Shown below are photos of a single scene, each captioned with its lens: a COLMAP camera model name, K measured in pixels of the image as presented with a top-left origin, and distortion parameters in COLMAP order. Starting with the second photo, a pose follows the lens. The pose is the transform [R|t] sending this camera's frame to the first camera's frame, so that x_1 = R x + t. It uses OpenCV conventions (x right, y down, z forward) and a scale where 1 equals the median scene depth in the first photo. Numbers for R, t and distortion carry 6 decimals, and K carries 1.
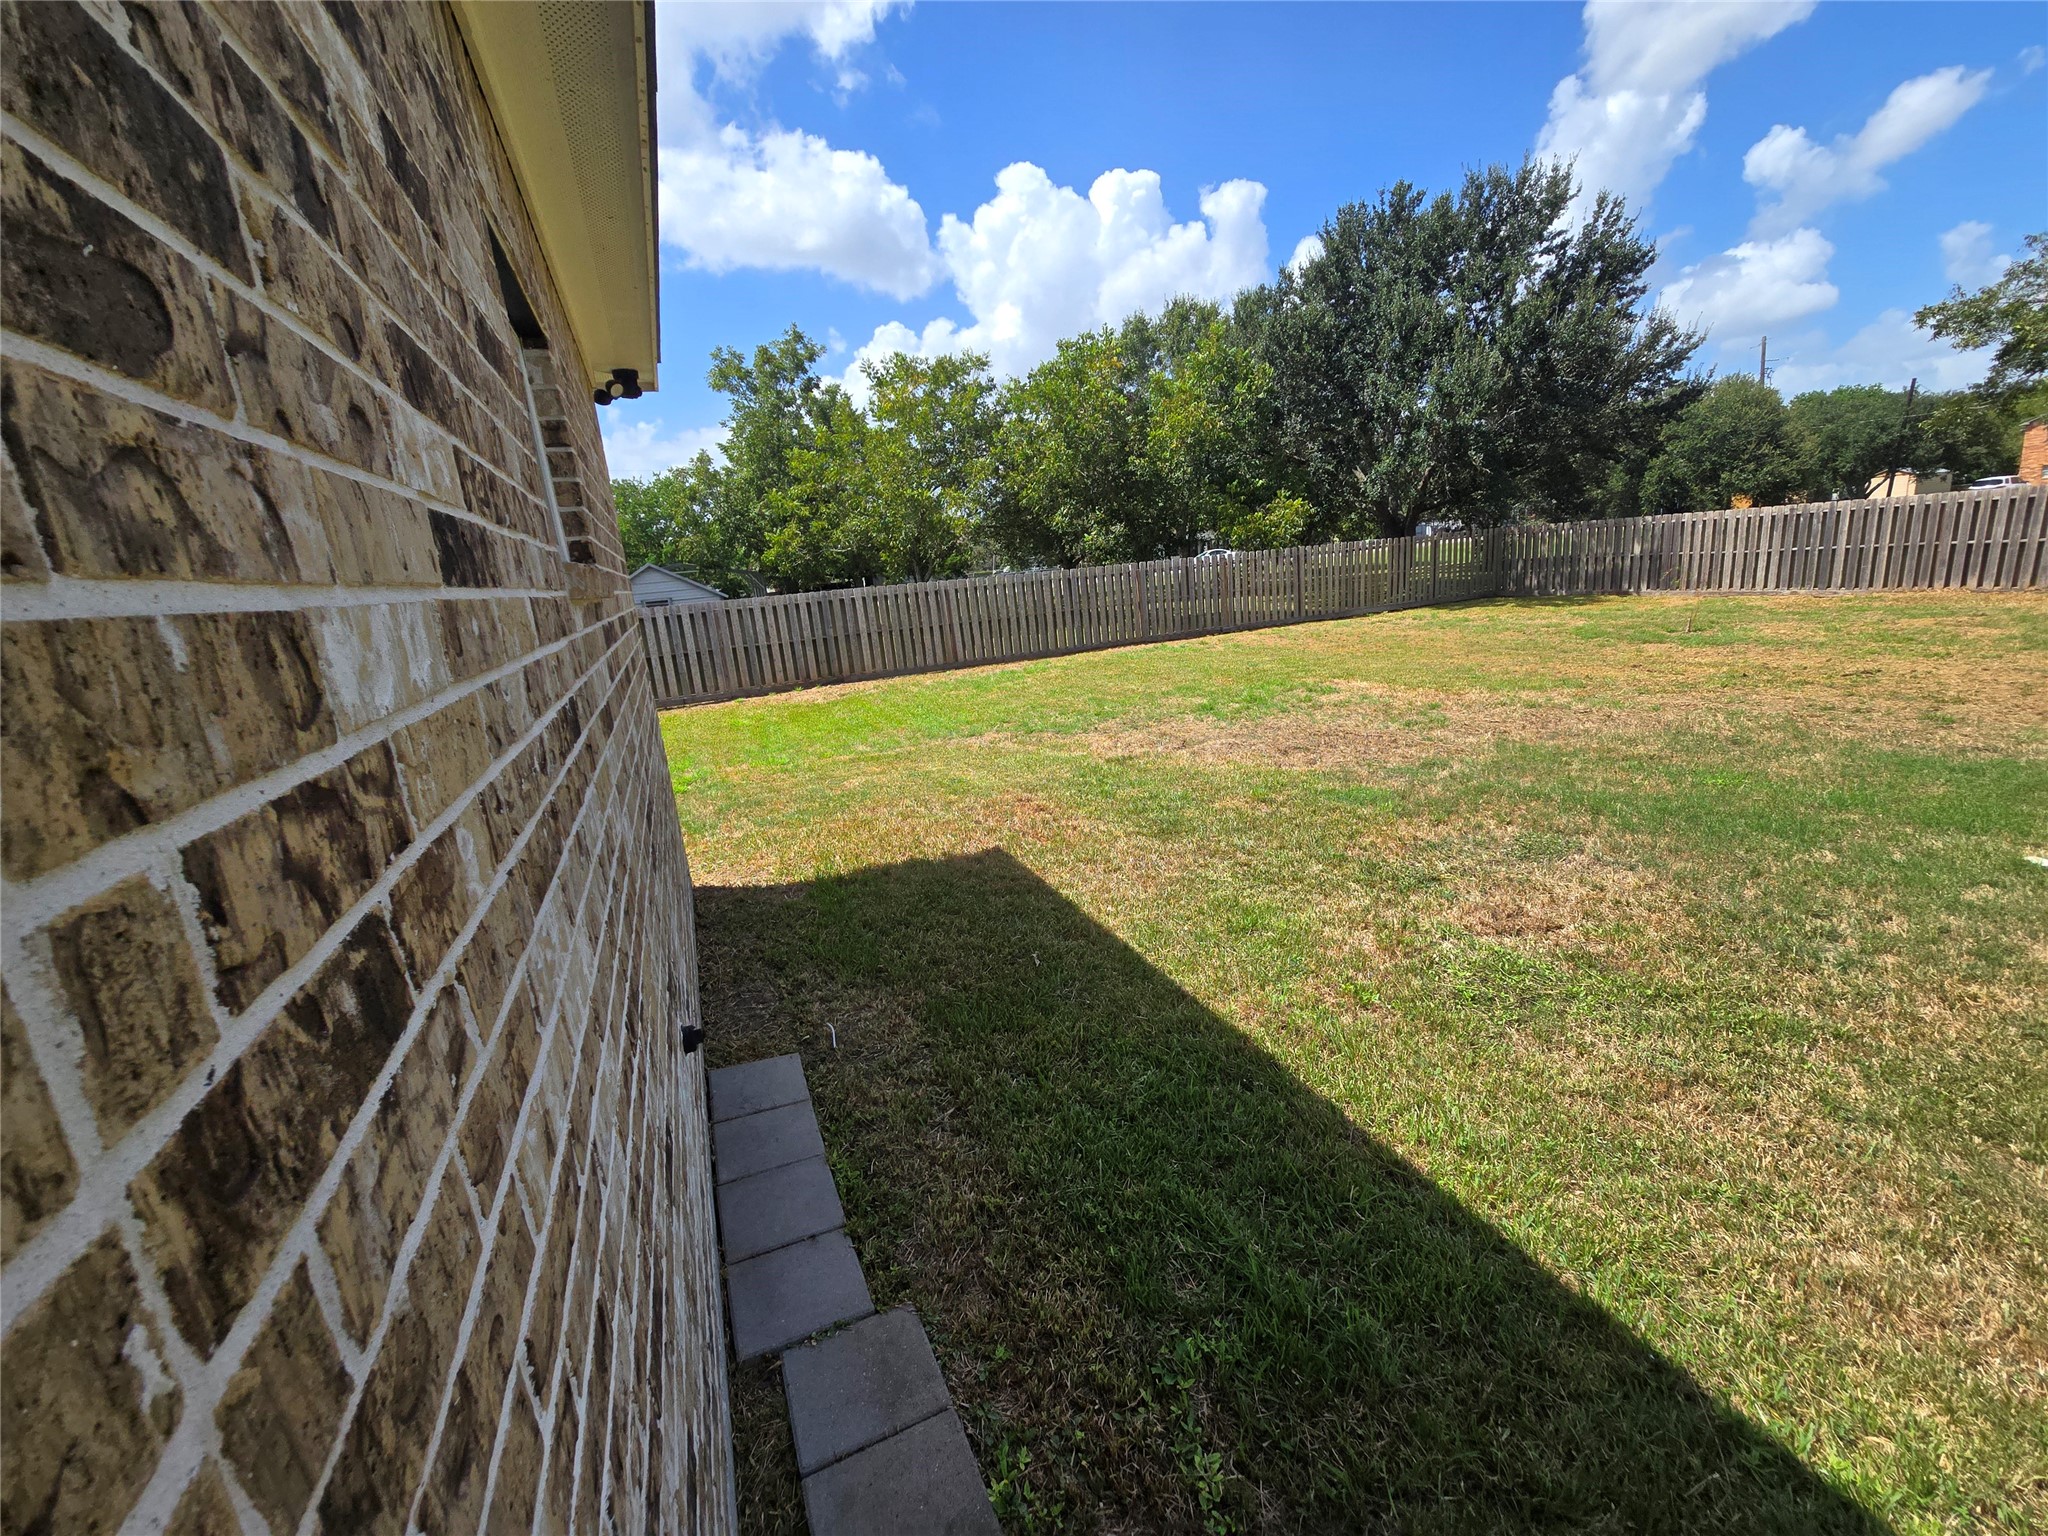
lens RADIAL K [[847.2, 0, 1034.4], [0, 847.2, 765.9], [0, 0, 1]] dist [0.007720, -0.002285]
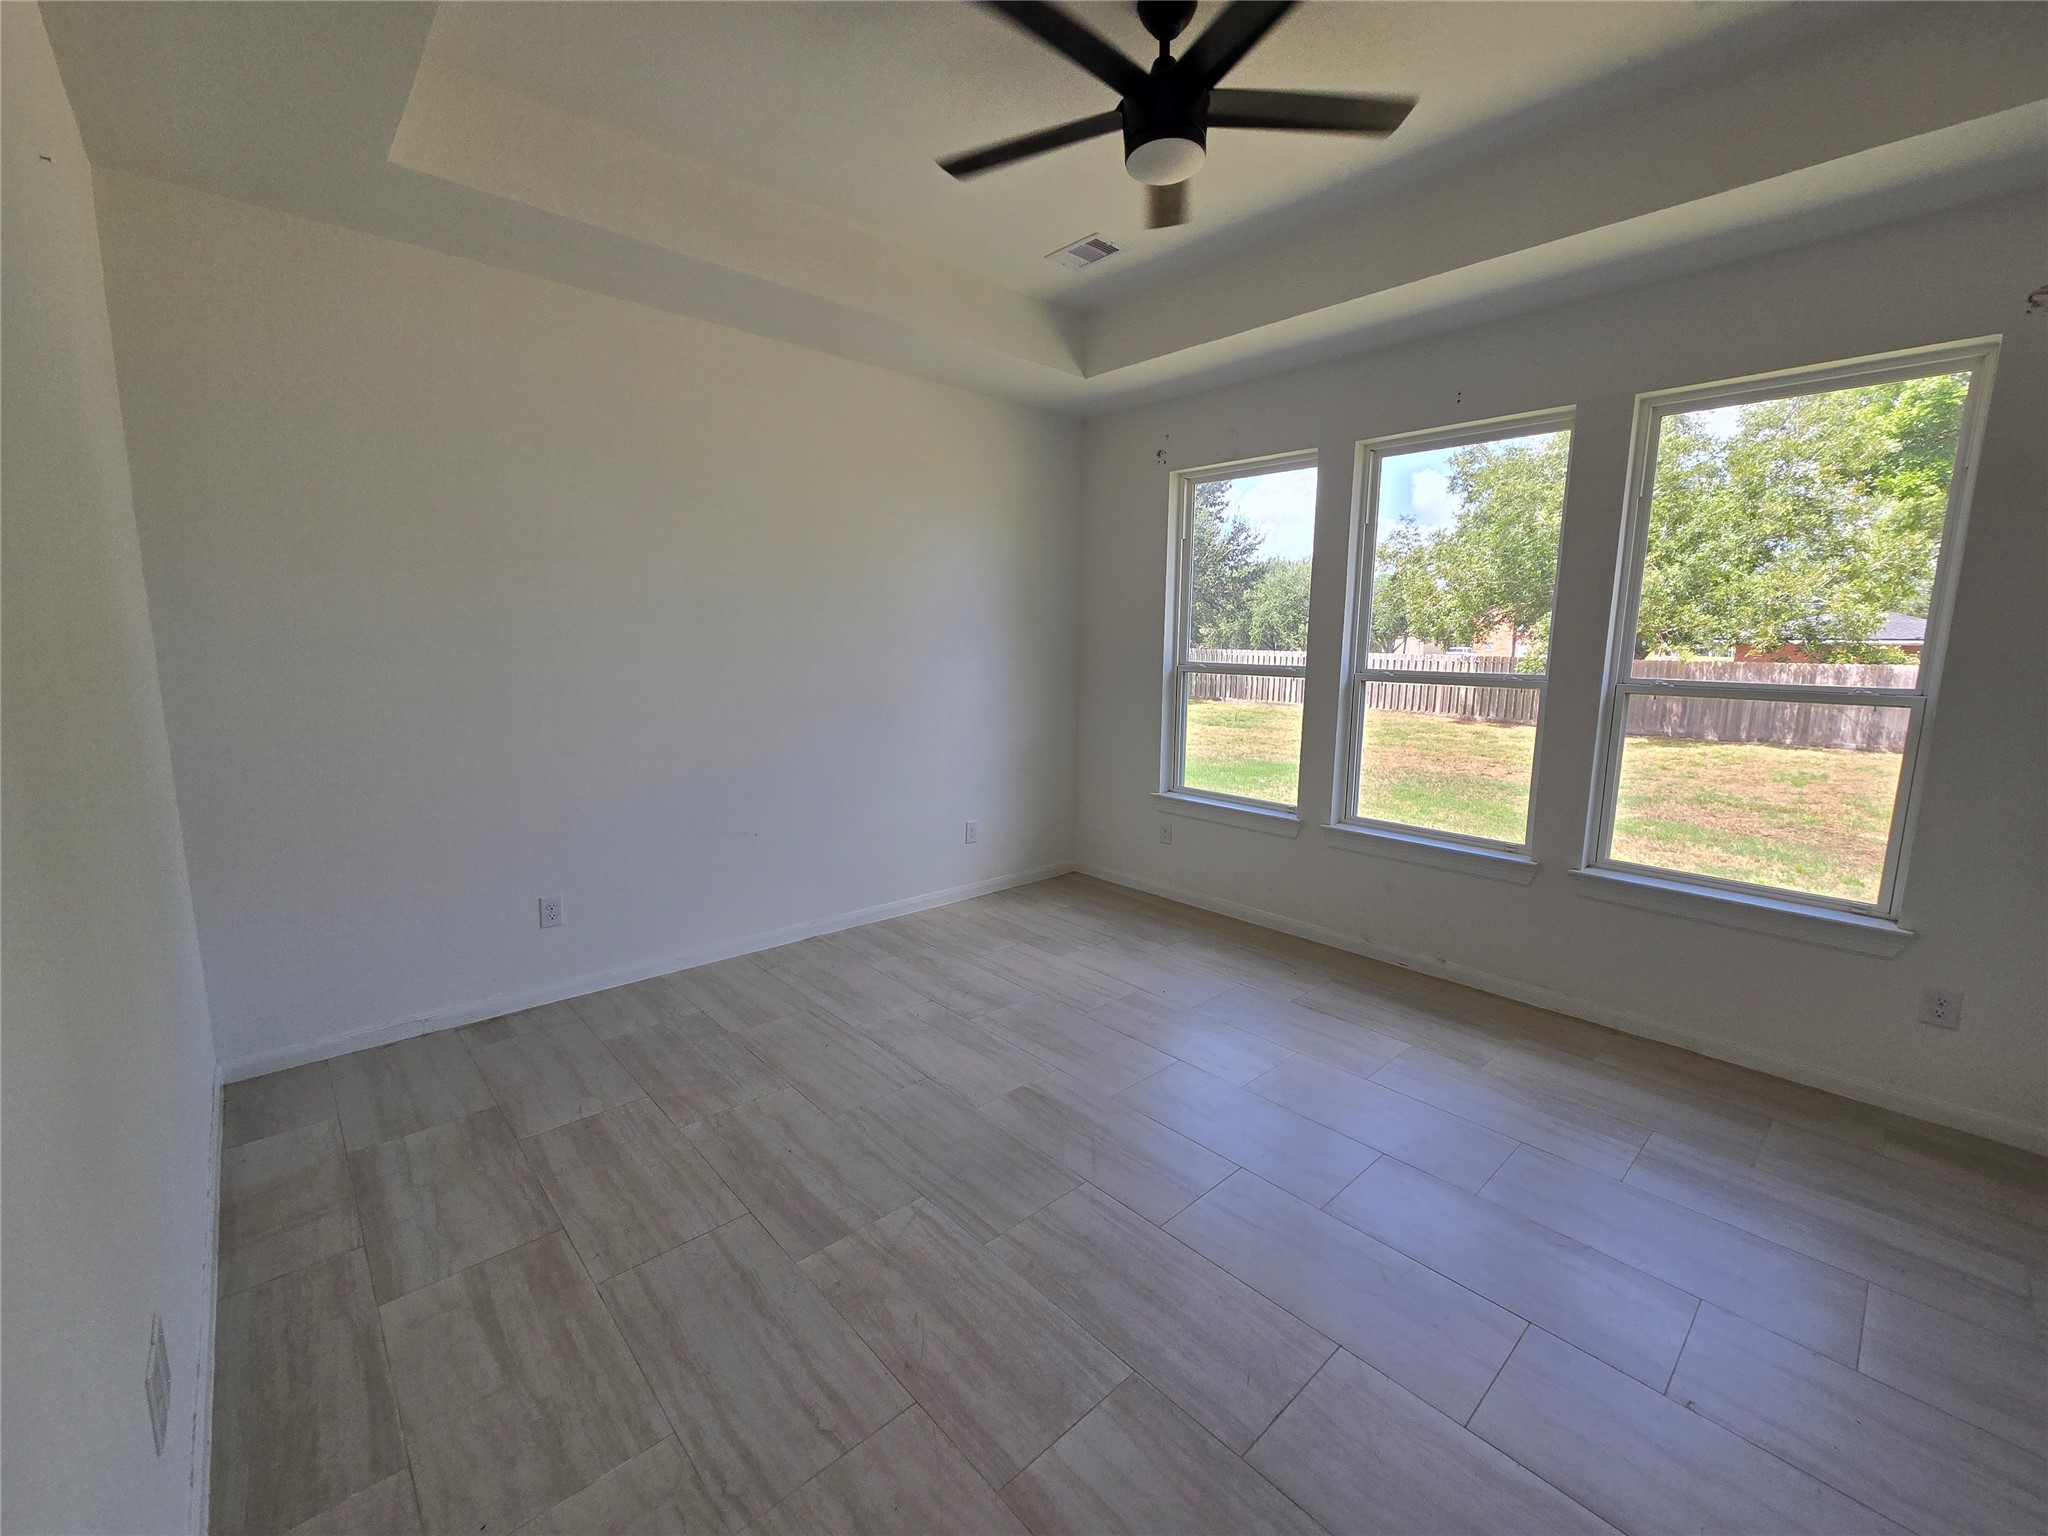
lens RADIAL K [[847.2, 0, 1043.2], [0, 847.2, 781.8], [0, 0, 1]] dist [0.007720, -0.002285]
pose [[0.939973, 0.043035, 0.338525, -0.078322], [-0.015085, 0.996286, -0.084768, 0.064047], [-0.340916, 0.074573, 0.937131, -0.247354]]
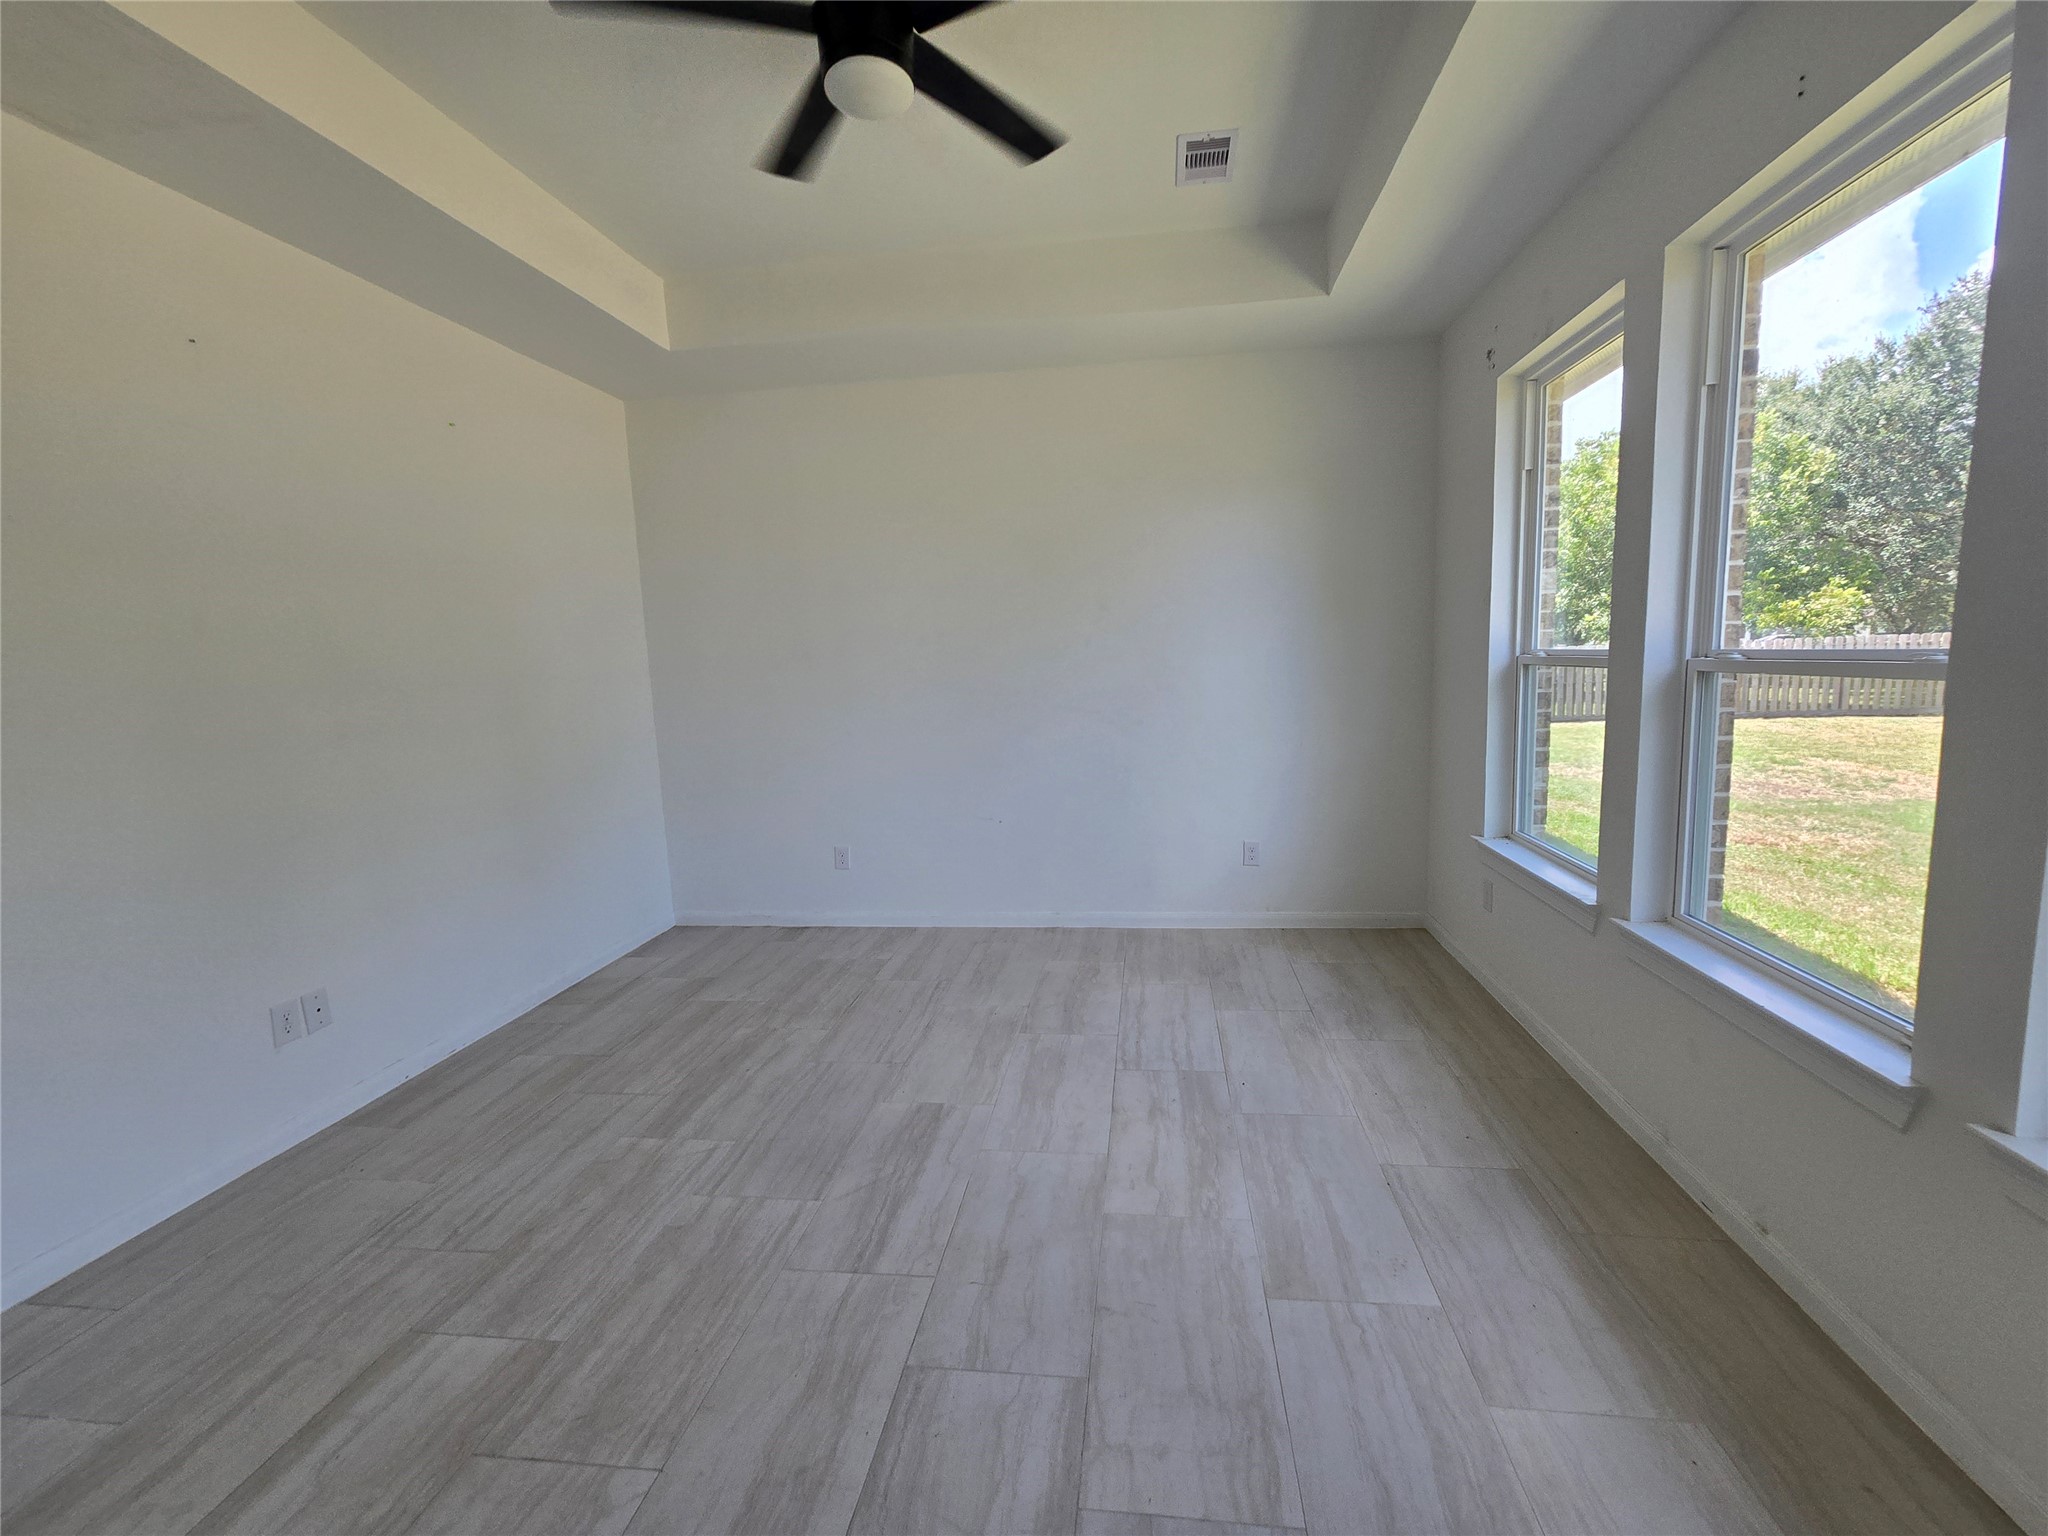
lens RADIAL K [[847.2, 0, 1043.2], [0, 847.2, 761.2], [0, 0, 1]] dist [0.007720, -0.002285]
pose [[0.857899, 0.120541, -0.499479, 0.035000], [-0.159876, 0.986461, -0.036535, 0.052282], [0.488313, 0.111197, 0.865555, -0.226011]]
